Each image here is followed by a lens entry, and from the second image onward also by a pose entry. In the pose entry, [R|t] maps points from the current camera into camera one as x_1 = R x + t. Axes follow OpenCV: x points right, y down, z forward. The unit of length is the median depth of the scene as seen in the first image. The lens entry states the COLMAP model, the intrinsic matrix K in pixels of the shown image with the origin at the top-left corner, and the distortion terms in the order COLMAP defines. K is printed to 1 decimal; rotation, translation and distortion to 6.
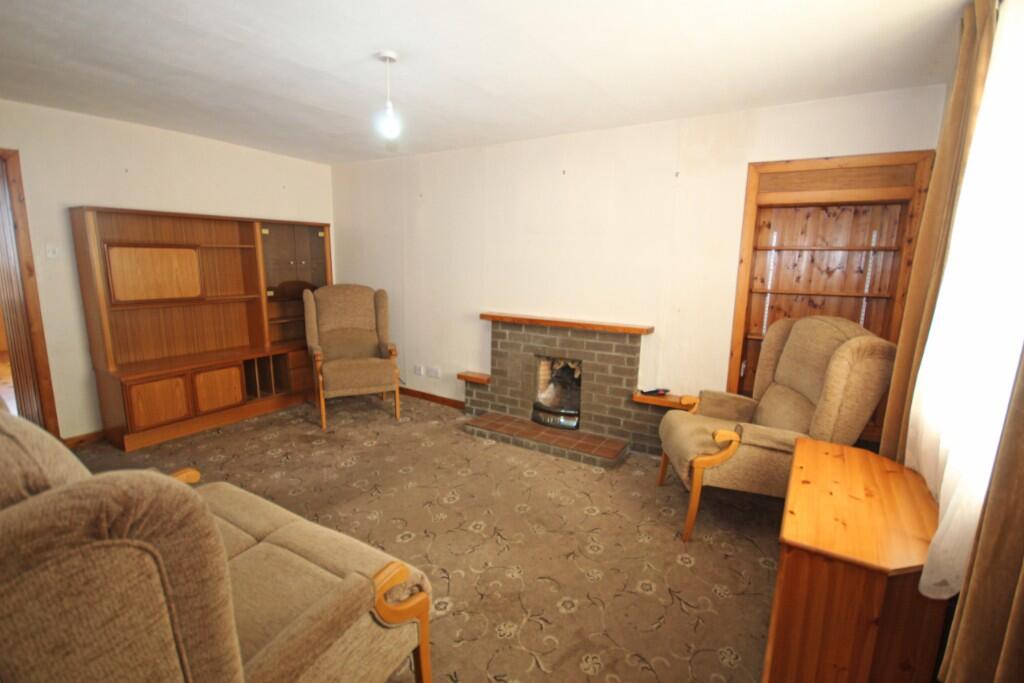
lens RADIAL K [[475.1, 0, 517.6], [0, 475.1, 343.7], [0, 0, 1]] dist [-0.001853, -0.001185]
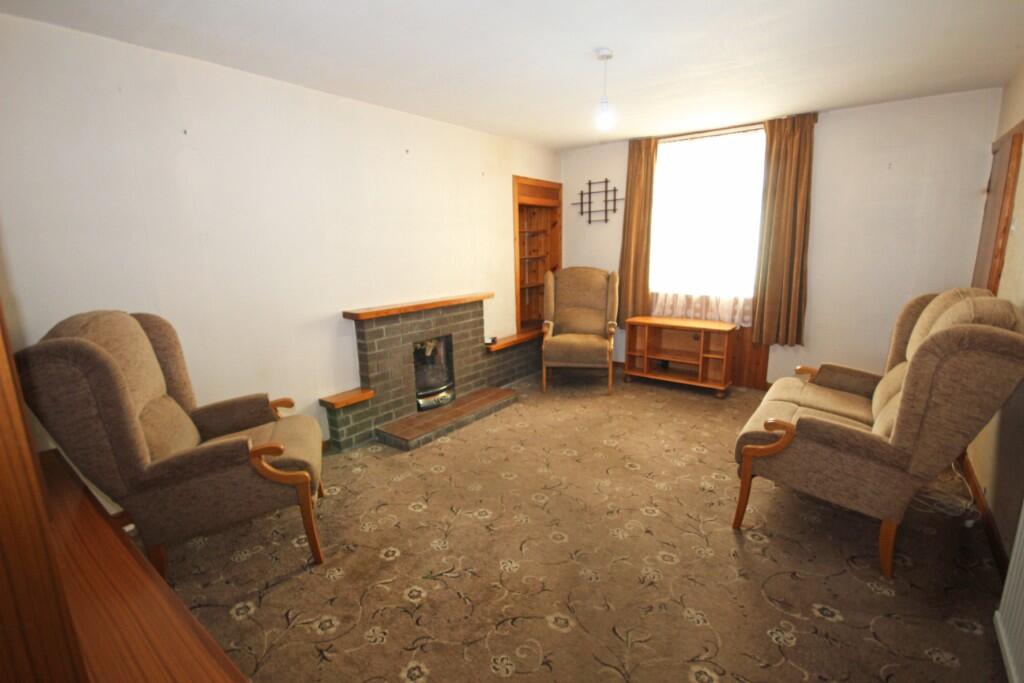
lens RADIAL K [[475.1, 0, 517.6], [0, 475.1, 343.7], [0, 0, 1]] dist [-0.001853, -0.001185]
pose [[0.091416, -0.223400, 0.970431, -0.937189], [0.195120, 0.959639, 0.202535, -0.137554], [-0.976510, 0.170836, 0.131316, 0.730331]]
